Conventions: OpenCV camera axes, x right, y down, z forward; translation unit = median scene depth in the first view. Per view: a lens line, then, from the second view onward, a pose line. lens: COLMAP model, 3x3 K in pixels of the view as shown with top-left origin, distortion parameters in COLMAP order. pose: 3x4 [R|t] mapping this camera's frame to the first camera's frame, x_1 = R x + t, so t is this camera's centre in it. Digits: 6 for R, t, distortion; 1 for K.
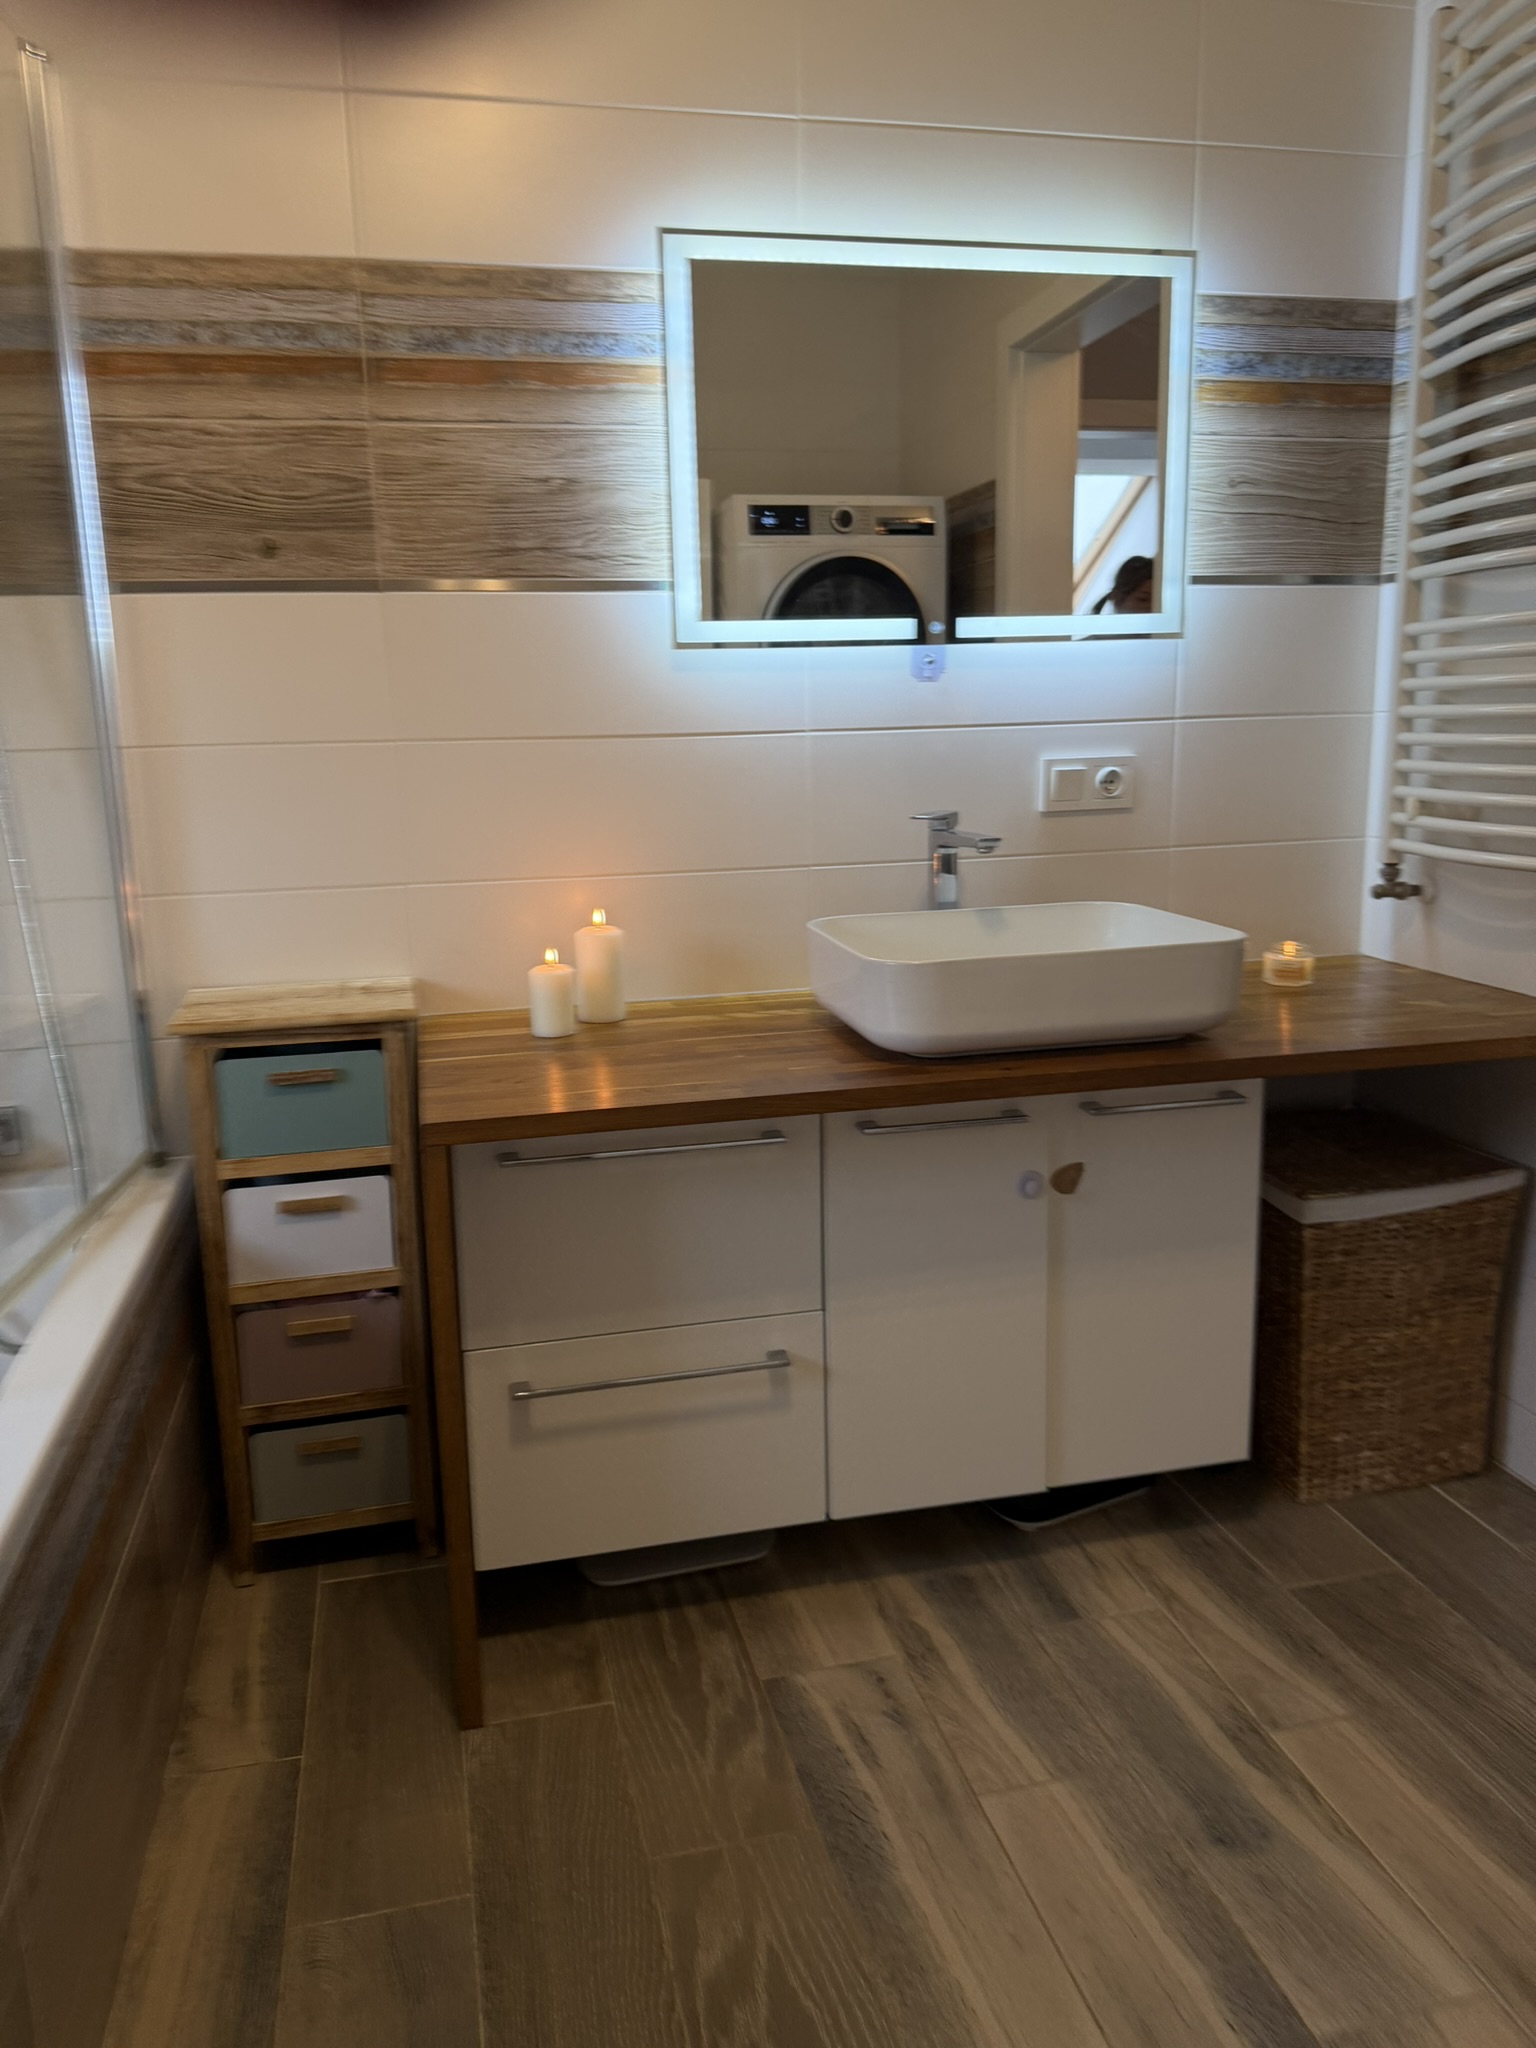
lens RADIAL K [[1449.2, 0, 759.3], [0, 1449.2, 1026.5], [0, 0, 1]] dist [0.002194, -0.011217]
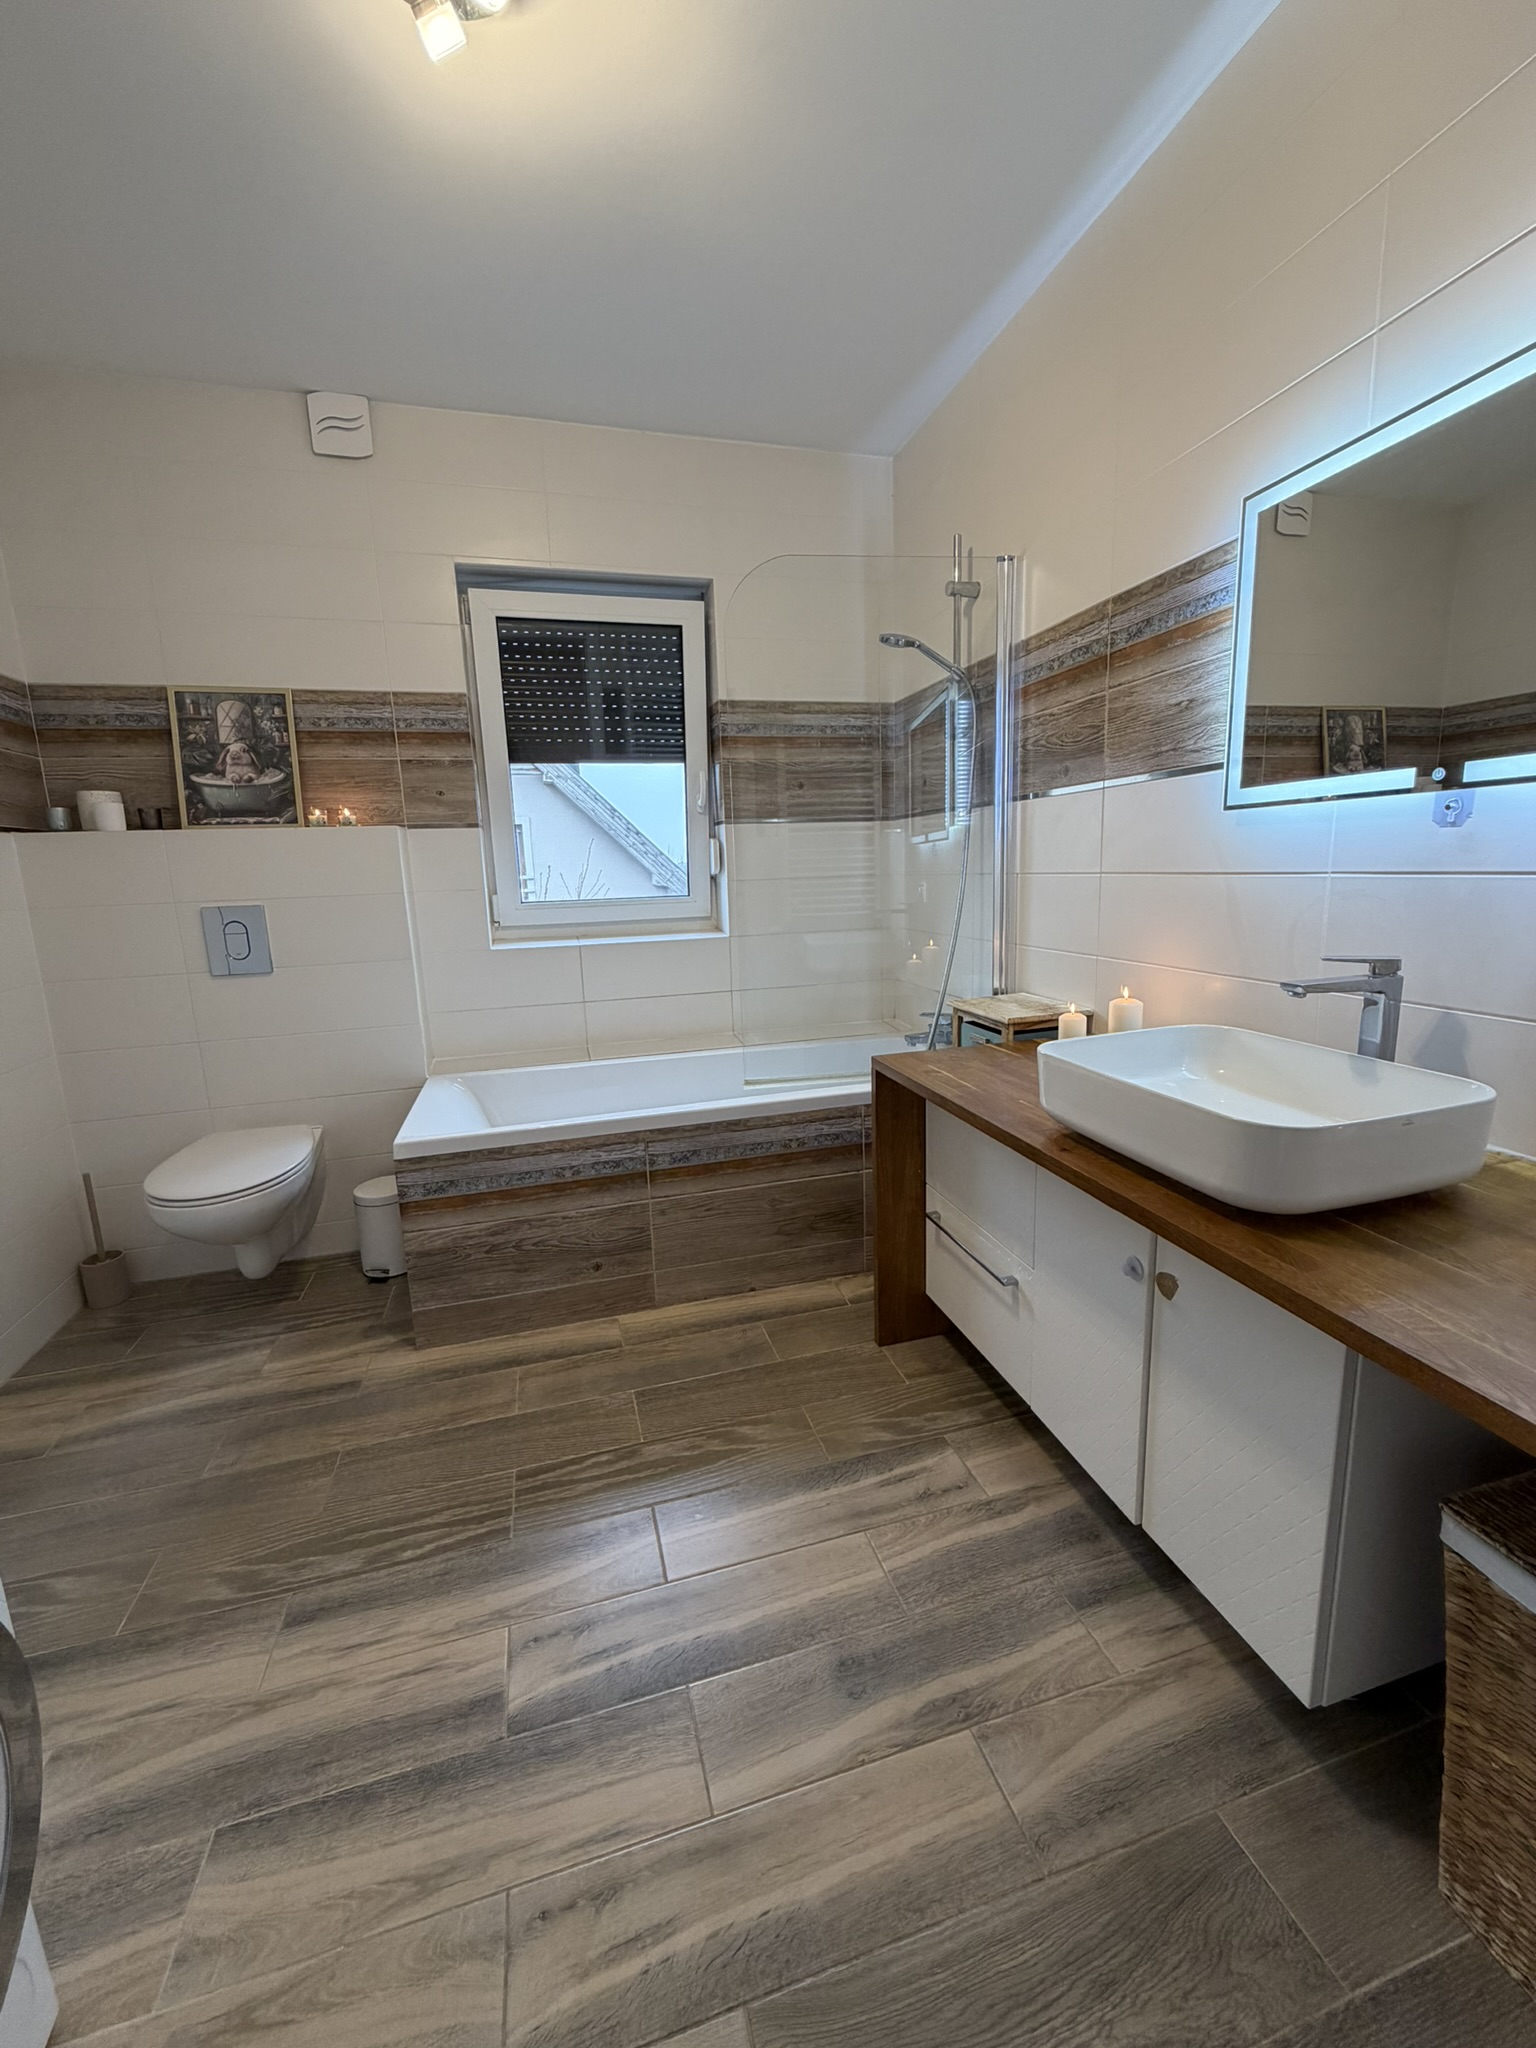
lens RADIAL K [[811.4, 0, 758.1], [0, 811.4, 1017.1], [0, 0, 1]] dist [0.000776, 0.000514]
pose [[0.037688, 0.205741, -0.977880, 0.771384], [-0.170961, 0.965476, 0.196543, -0.163372], [0.984557, 0.159772, 0.071560, 0.597132]]
